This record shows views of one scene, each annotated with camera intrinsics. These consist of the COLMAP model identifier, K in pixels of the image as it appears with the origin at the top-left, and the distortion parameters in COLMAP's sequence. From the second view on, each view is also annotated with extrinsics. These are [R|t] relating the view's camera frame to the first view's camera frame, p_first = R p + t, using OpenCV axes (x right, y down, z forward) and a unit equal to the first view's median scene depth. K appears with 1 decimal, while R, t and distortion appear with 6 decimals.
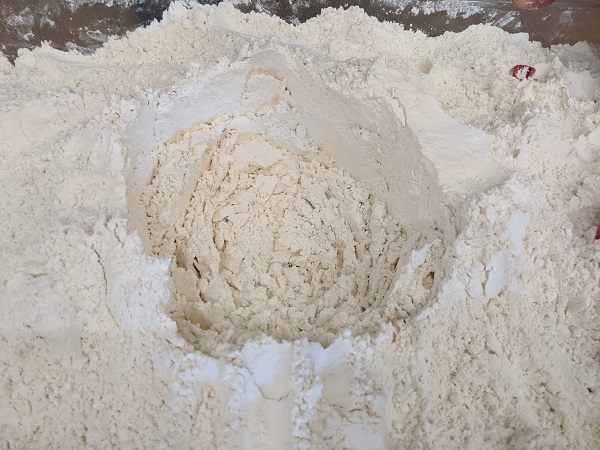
lens RADIAL K [[480.4, 0, 285.5], [0, 480.4, 226.1], [0, 0, 1]] dist [0.025175, -0.063833]
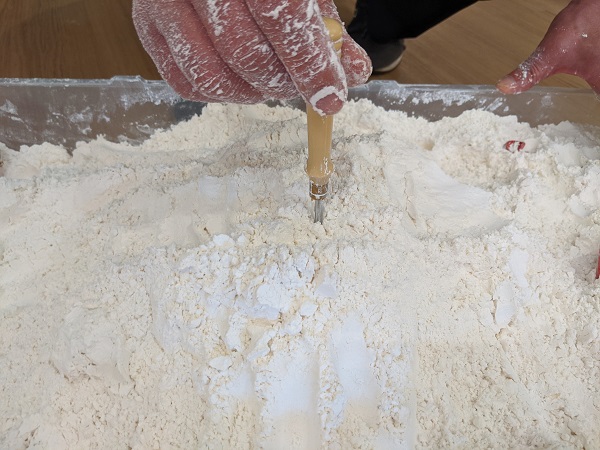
lens RADIAL K [[480.4, 0, 303.1], [0, 480.4, 228.8], [0, 0, 1]] dist [0.025175, -0.063833]
pose [[0.999381, -0.033106, -0.011934, -0.001571], [0.029626, 0.974507, -0.222392, 0.148176], [0.018992, 0.221900, 0.974884, -0.108814]]
